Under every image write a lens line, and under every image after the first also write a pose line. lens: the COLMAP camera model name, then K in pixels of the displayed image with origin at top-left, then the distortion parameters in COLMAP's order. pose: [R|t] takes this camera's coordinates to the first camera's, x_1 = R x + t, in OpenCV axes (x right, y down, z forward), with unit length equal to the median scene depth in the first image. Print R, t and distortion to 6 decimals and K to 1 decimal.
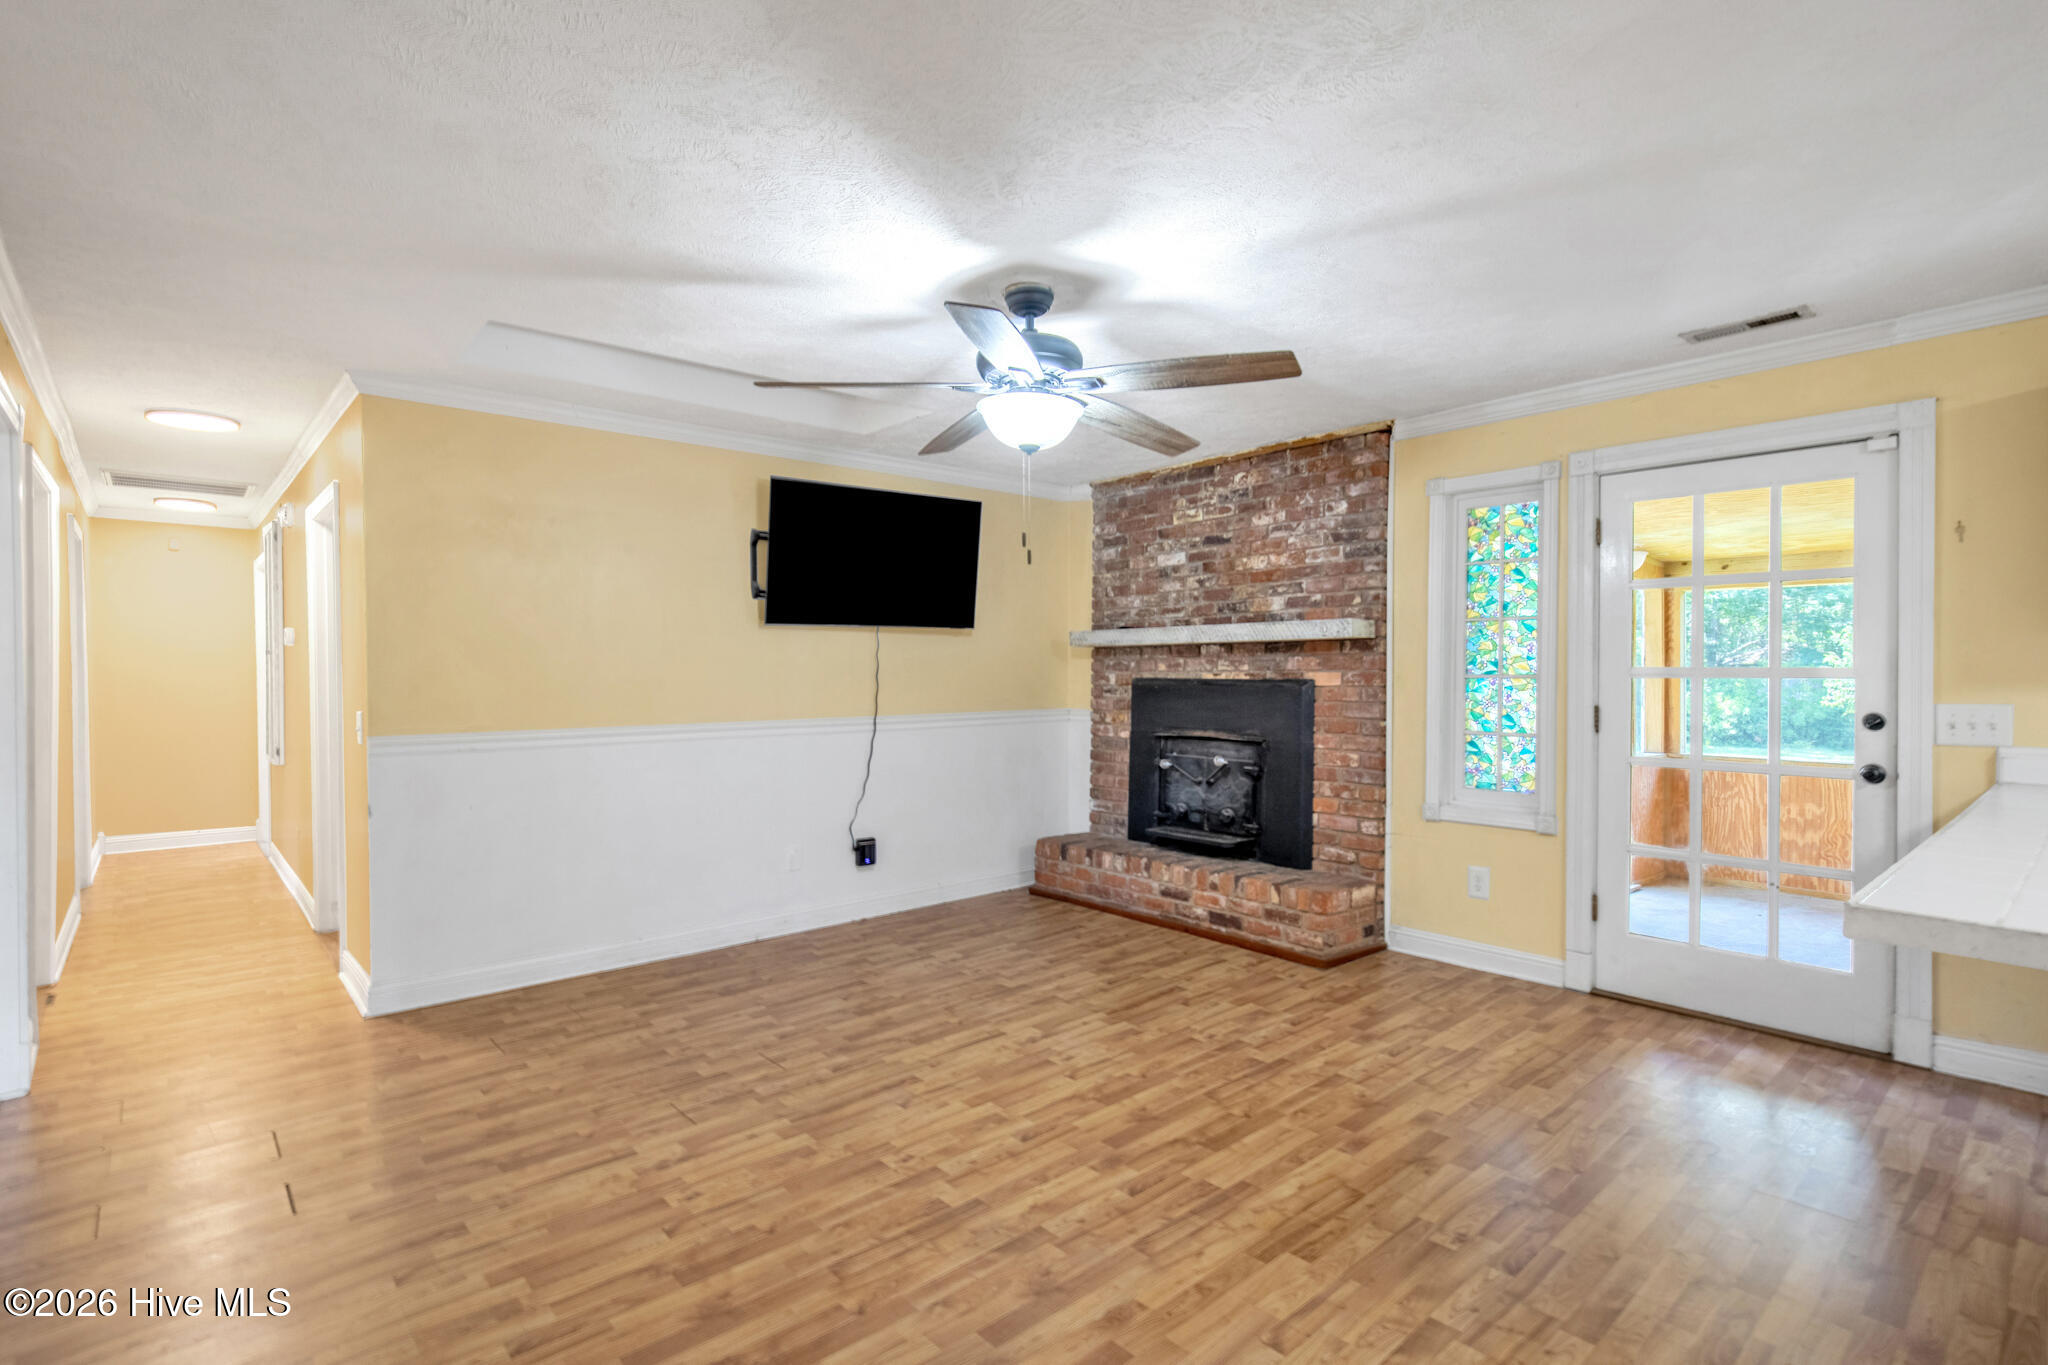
lens RADIAL K [[957.1, 0, 1045.8], [0, 957.1, 674.3], [0, 0, 1]] dist [-0.014163, 0.001419]
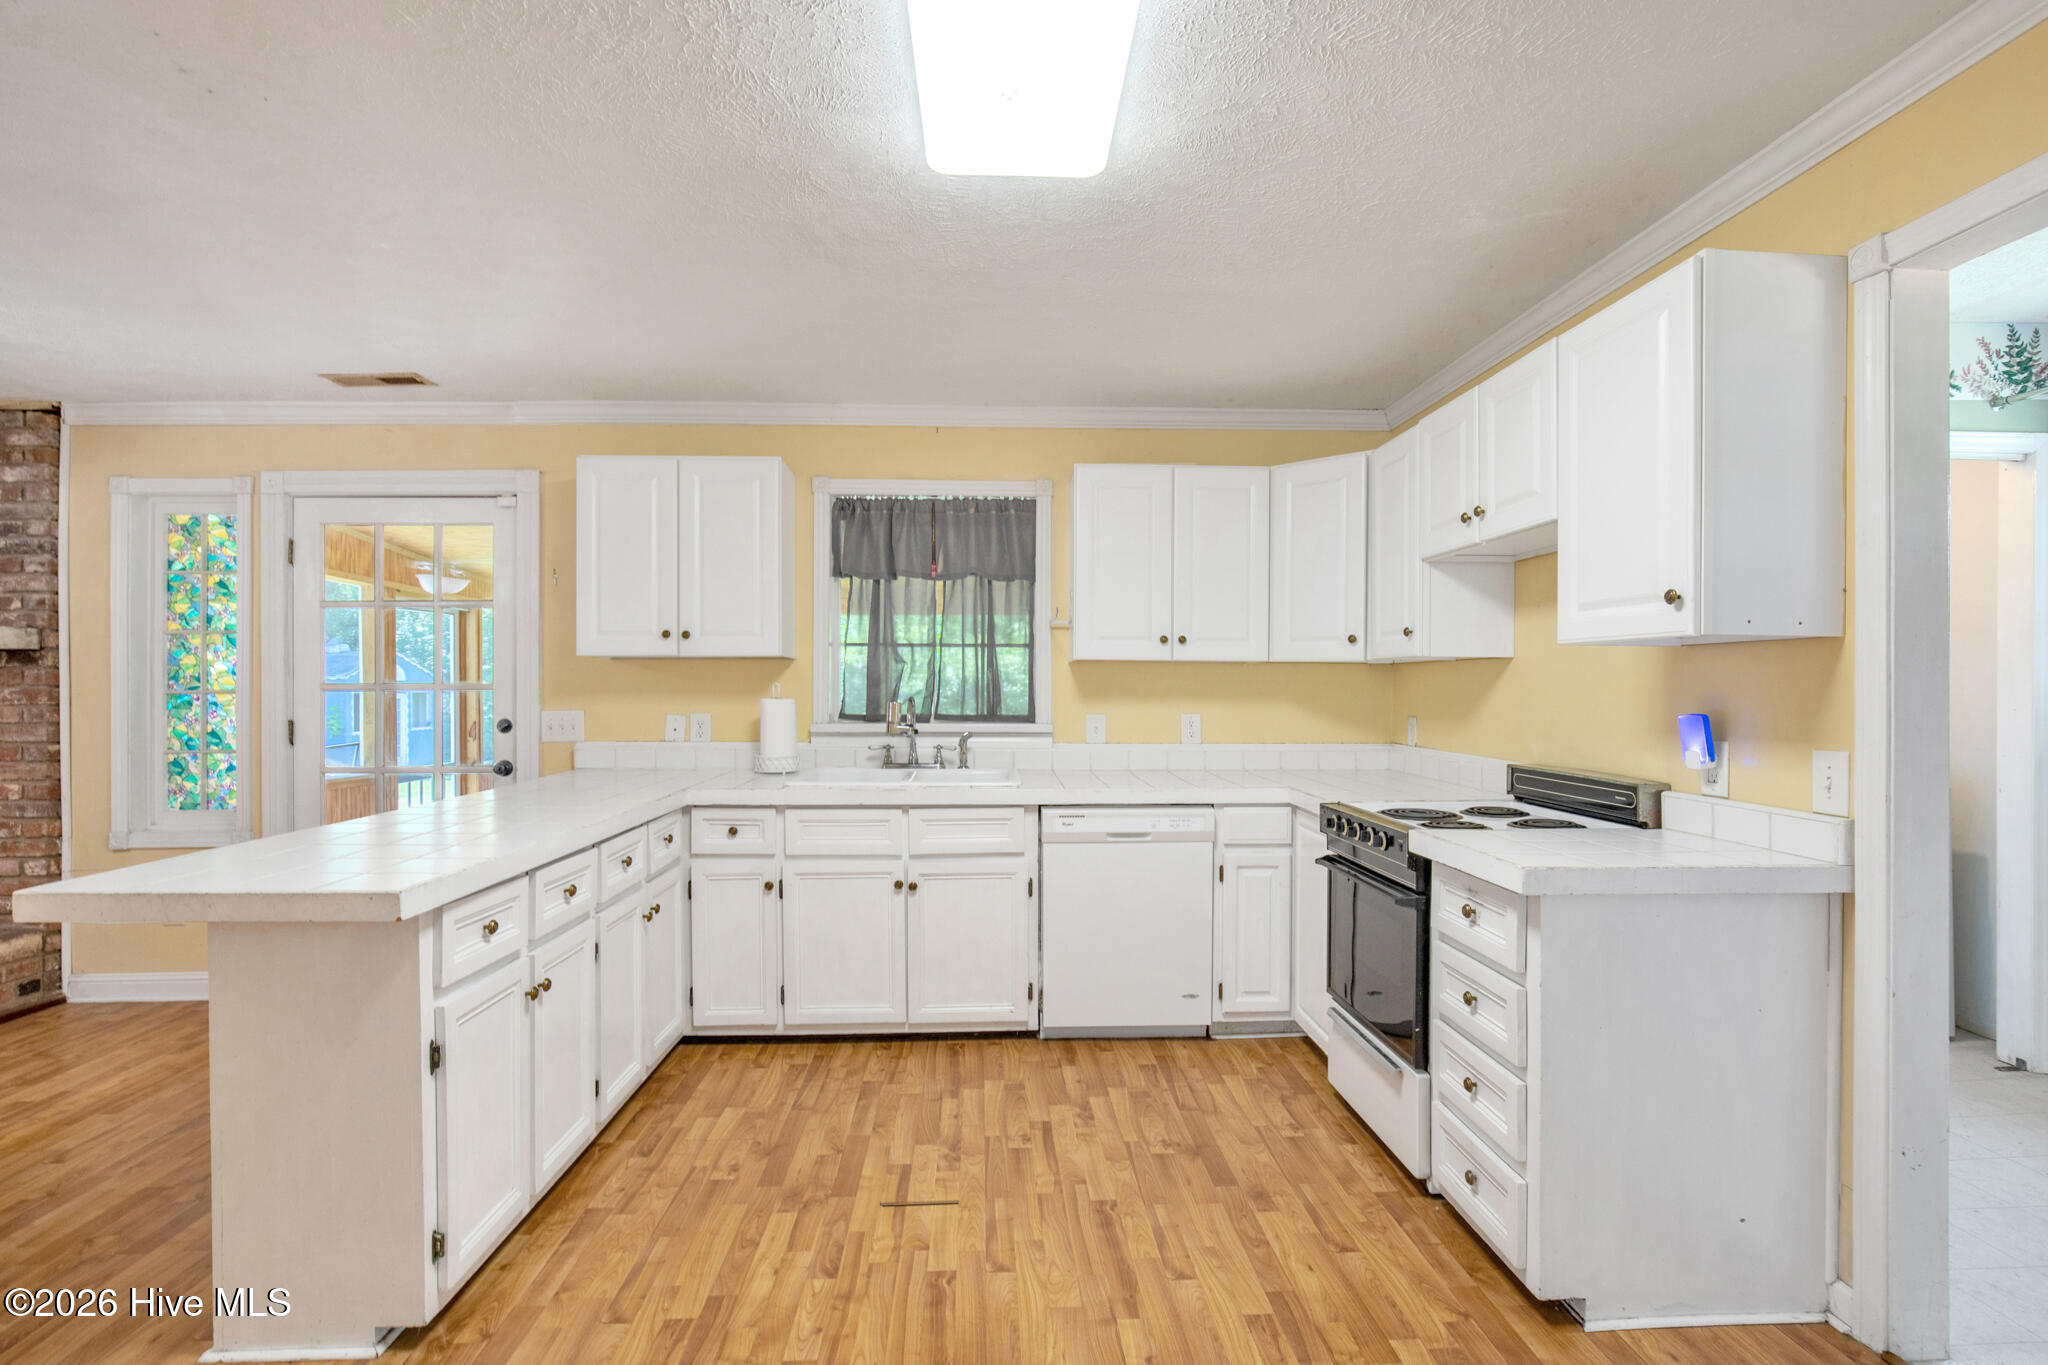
lens RADIAL K [[957.1, 0, 1032.1], [0, 957.1, 686.8], [0, 0, 1]] dist [-0.014163, 0.001419]
pose [[0.654357, -0.002815, 0.756181, 0.286029], [0.005427, 0.999985, -0.000973, 0.002768], [-0.756166, 0.004740, 0.654362, -0.243769]]
